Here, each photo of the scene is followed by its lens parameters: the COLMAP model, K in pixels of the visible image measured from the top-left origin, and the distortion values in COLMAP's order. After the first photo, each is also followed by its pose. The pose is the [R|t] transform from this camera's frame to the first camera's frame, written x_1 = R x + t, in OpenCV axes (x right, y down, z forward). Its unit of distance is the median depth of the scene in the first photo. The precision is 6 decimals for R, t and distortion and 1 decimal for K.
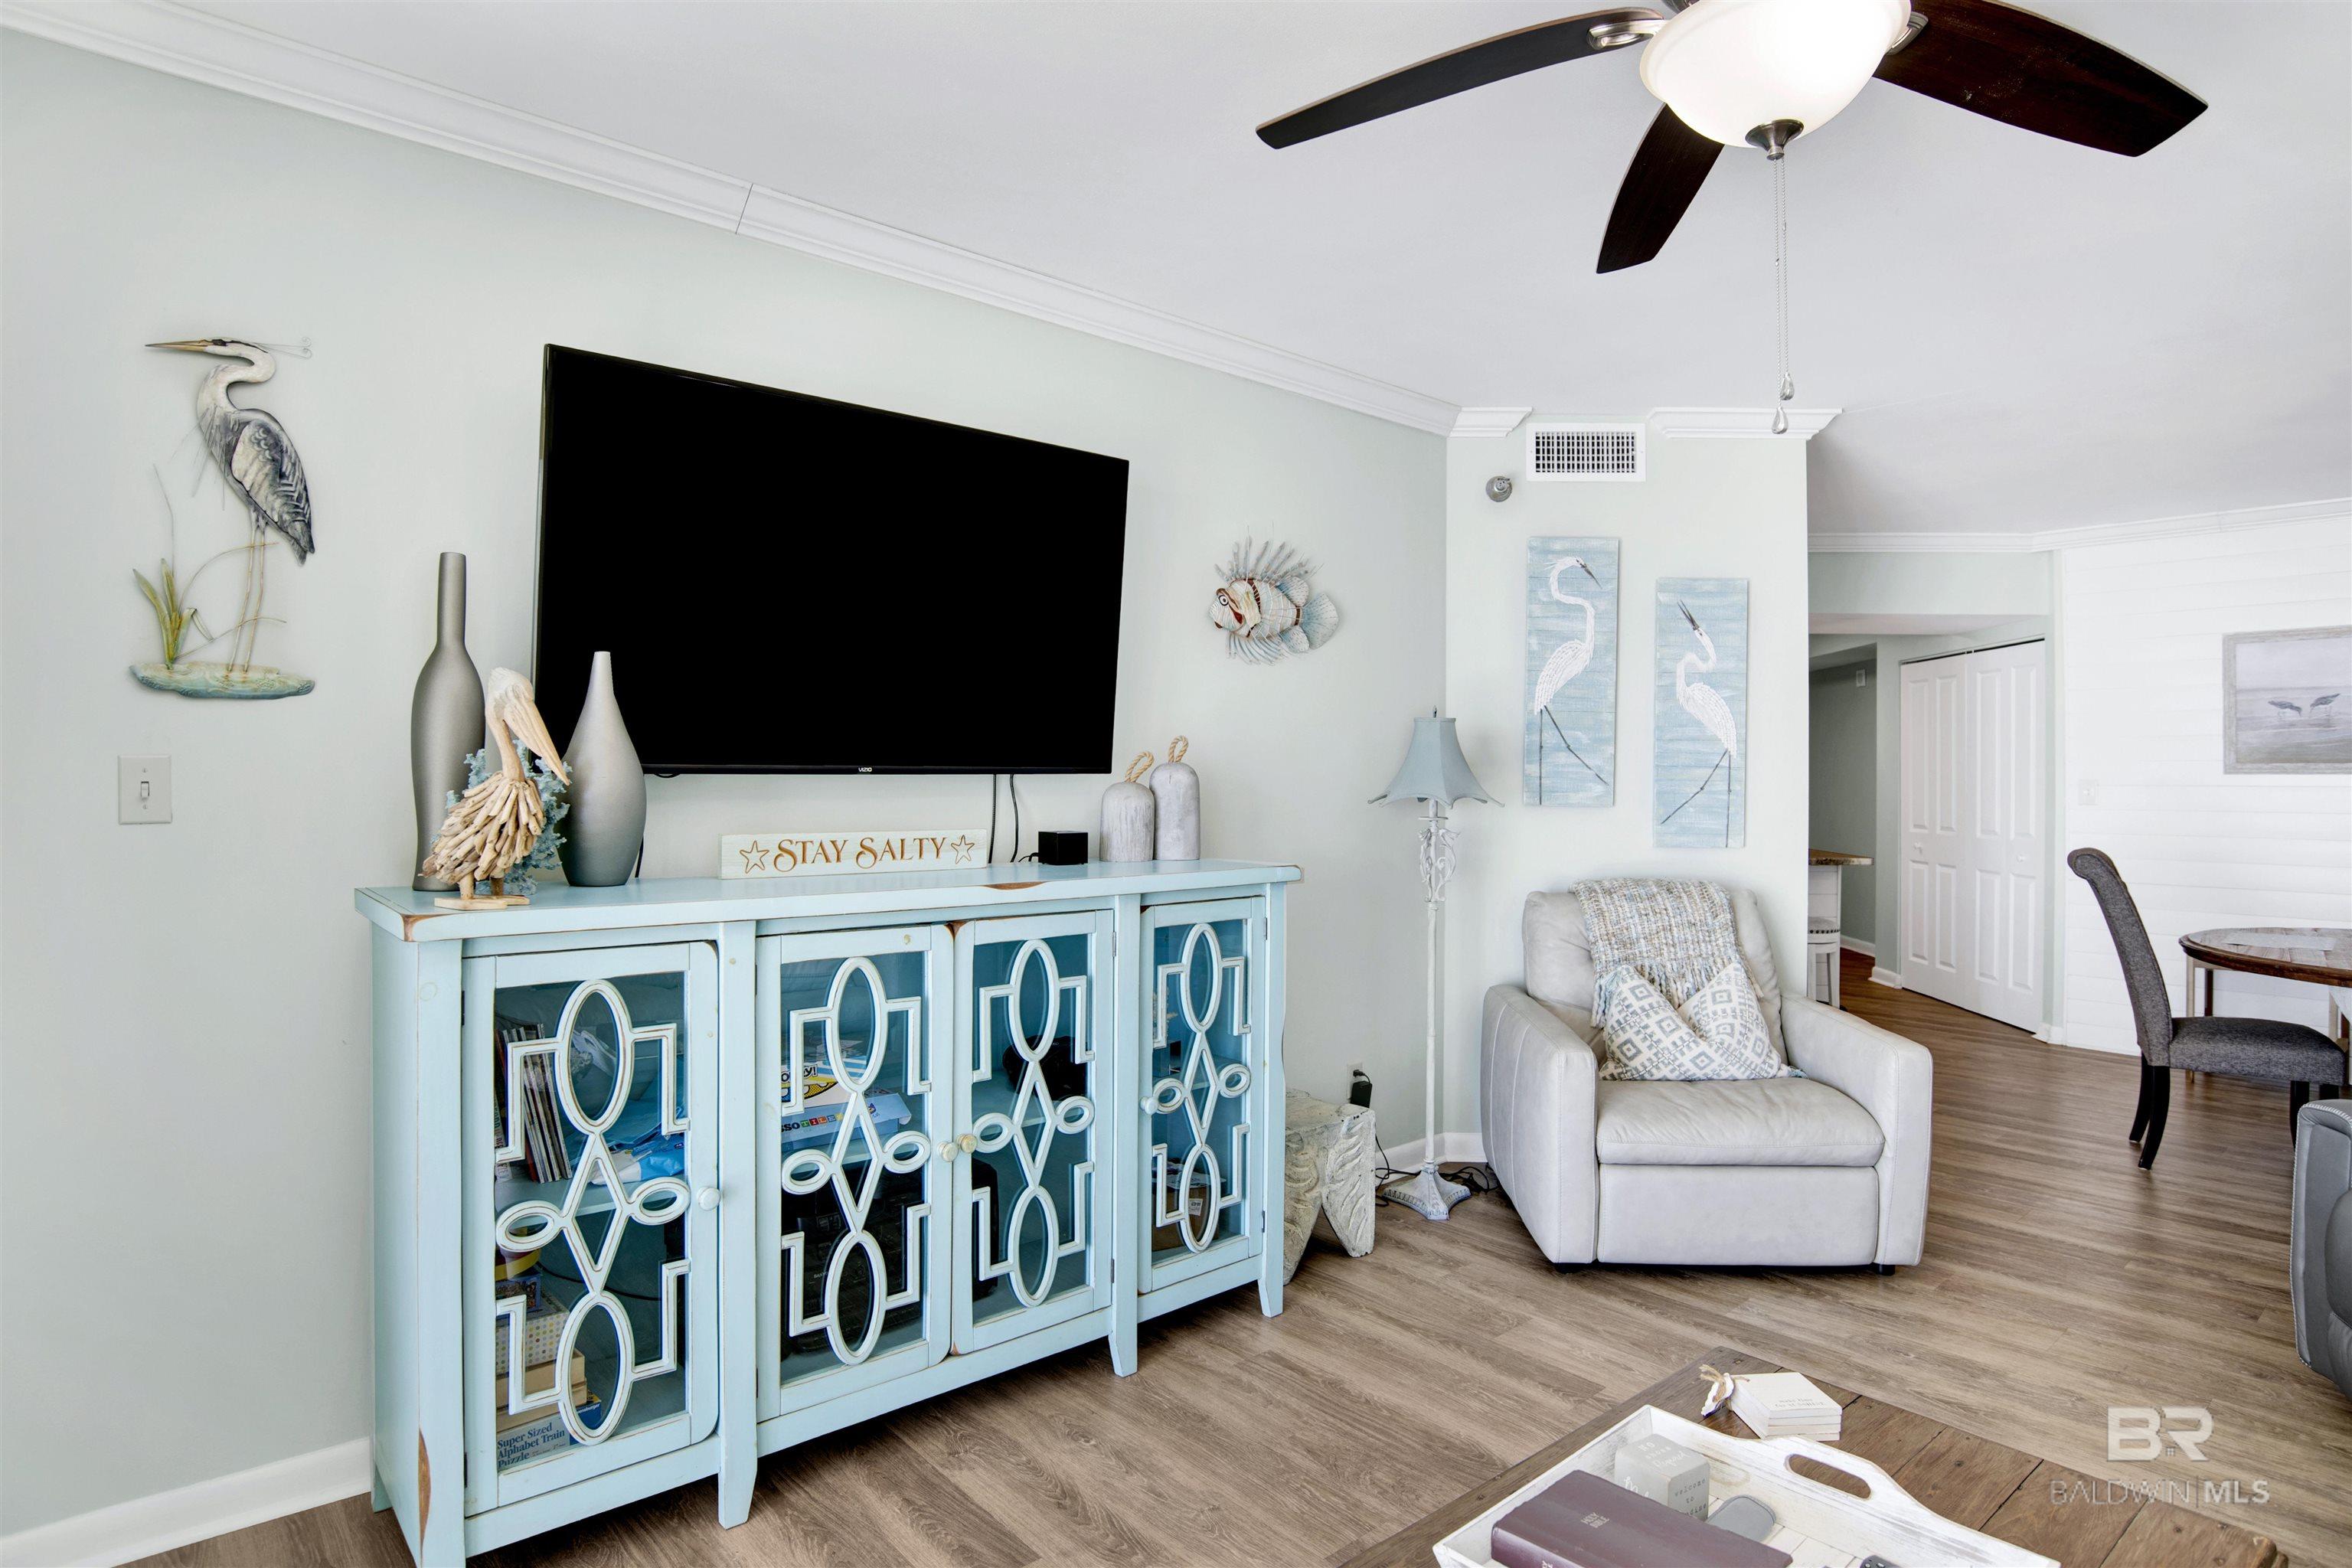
lens RADIAL K [[1241.2, 0, 1195.7], [0, 1241.2, 770.9], [0, 0, 1]] dist [-0.067068, 0.019098]
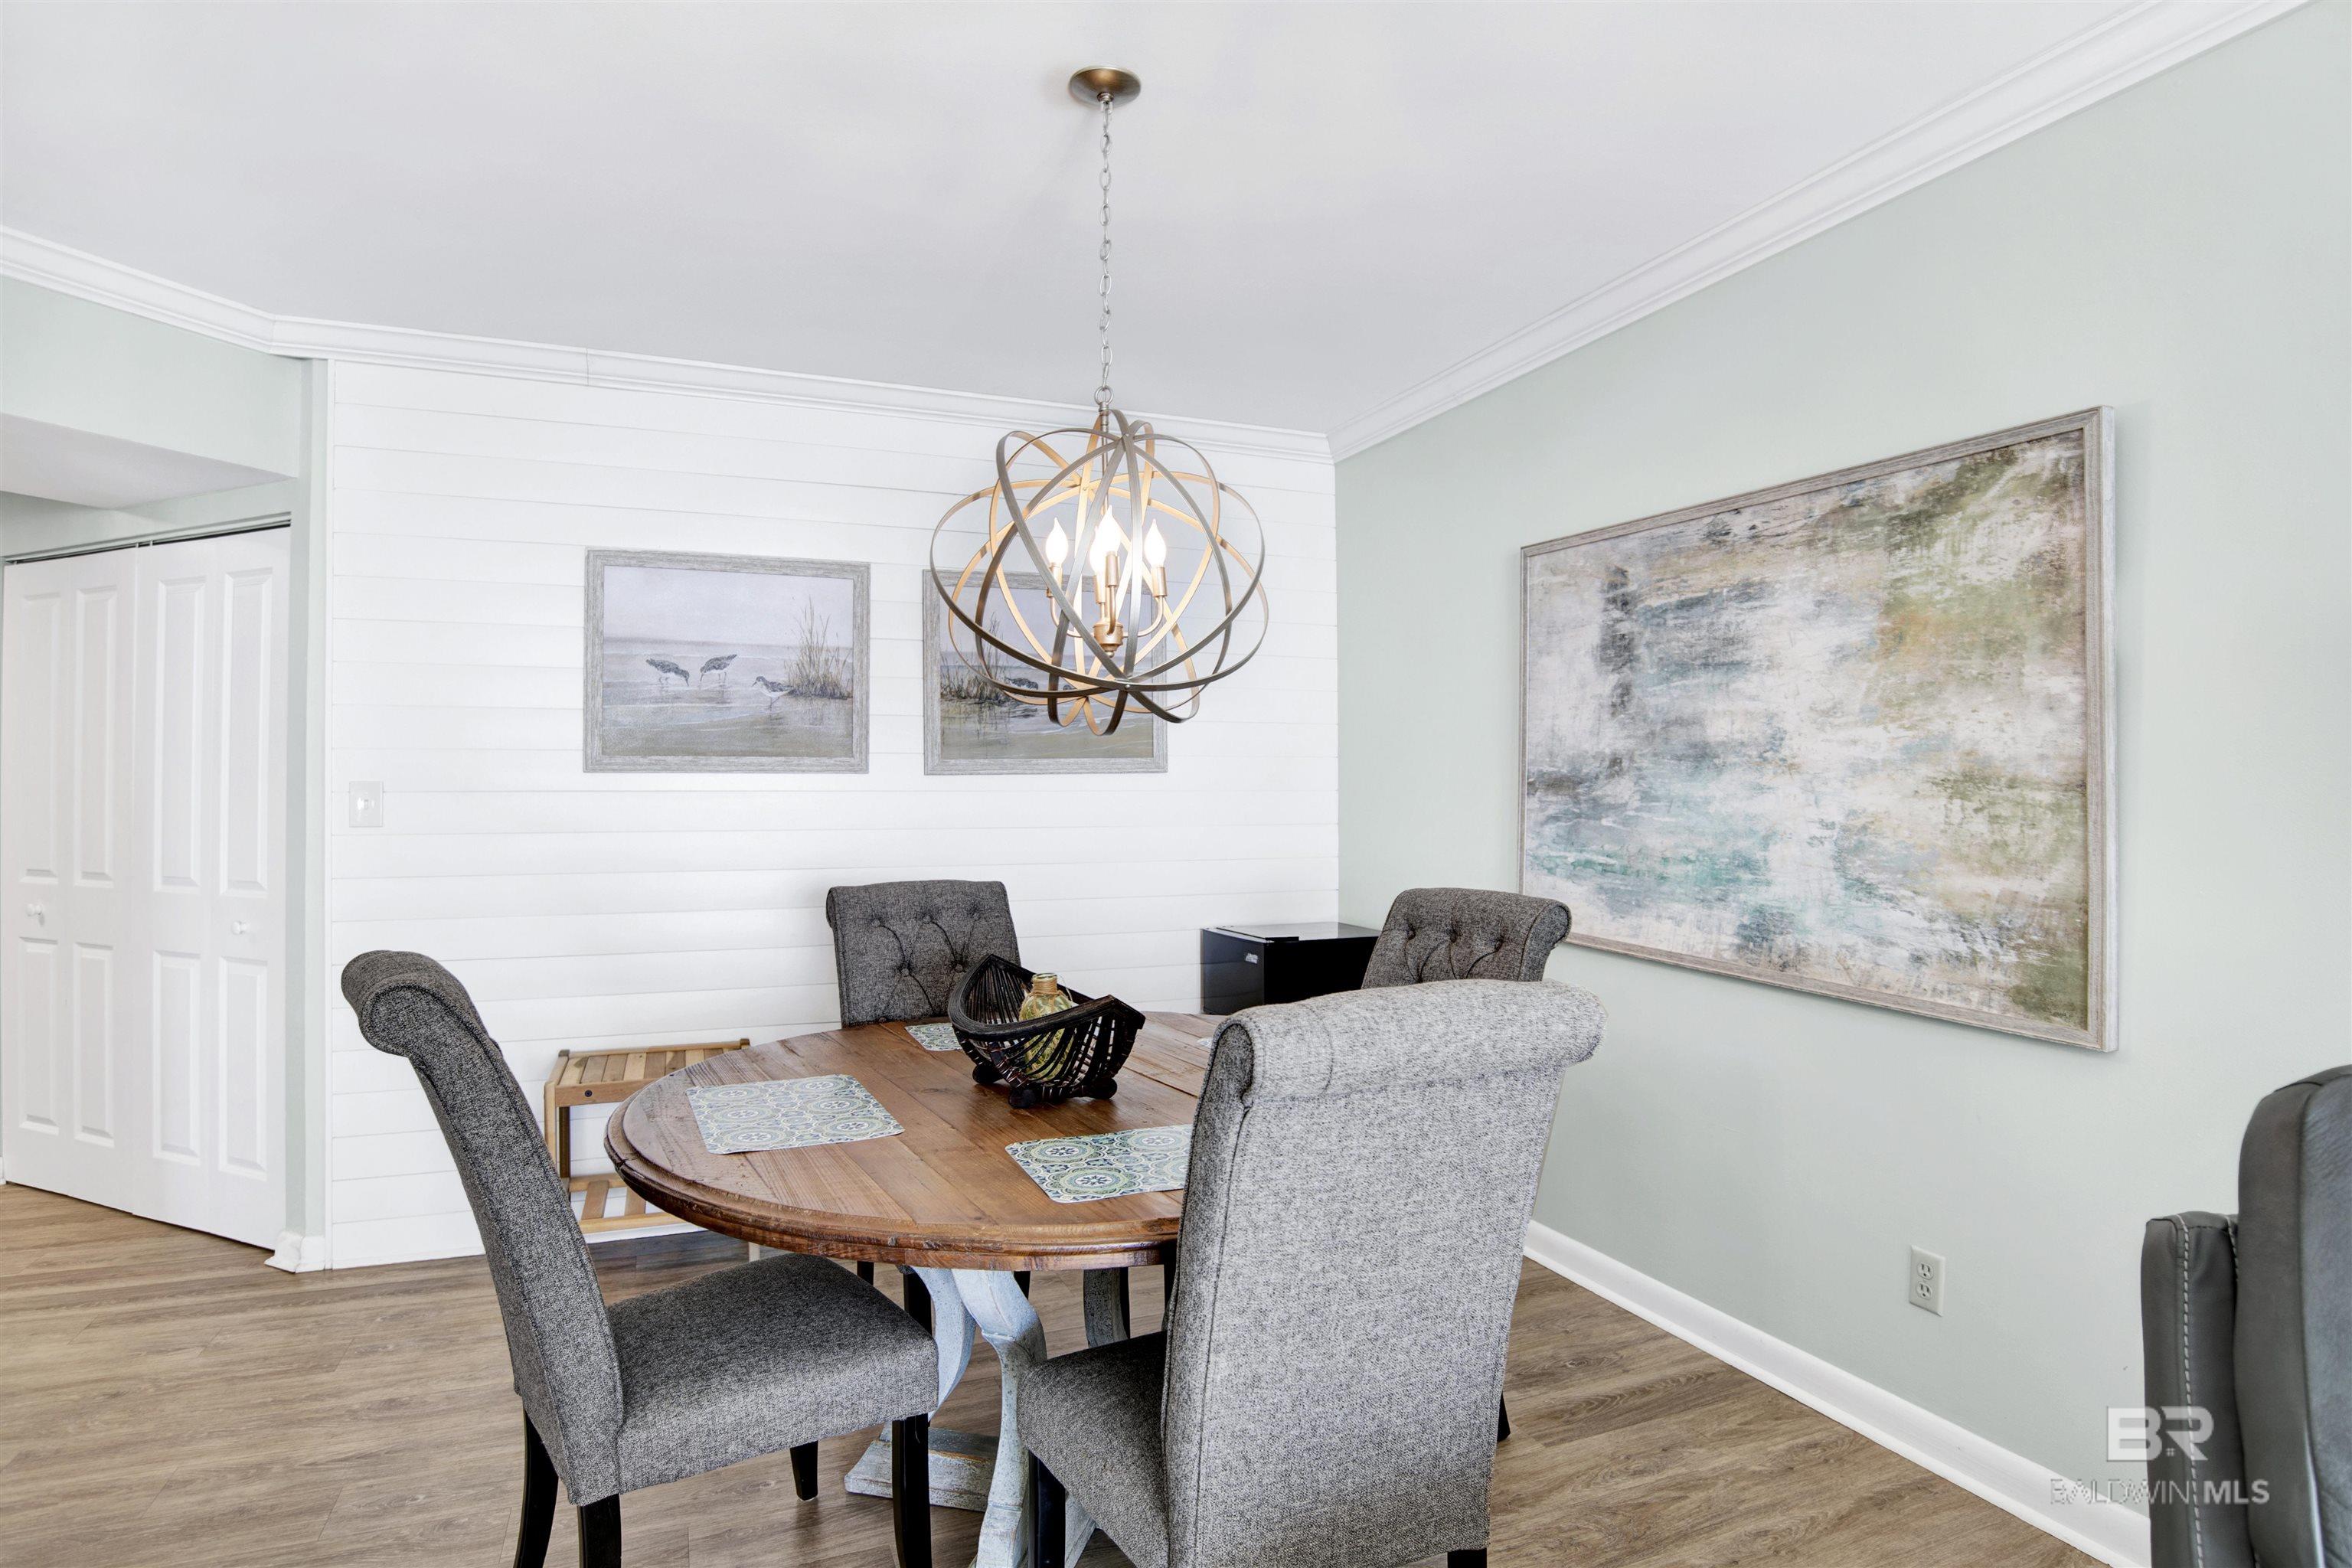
lens RADIAL K [[1241.2, 0, 1195.7], [0, 1241.2, 770.9], [0, 0, 1]] dist [-0.067068, 0.019098]
pose [[0.305626, 0.010696, 0.952092, 0.358703], [-0.006237, 0.999938, -0.009231, 0.005844], [-0.952131, -0.003117, 0.305673, 0.508173]]
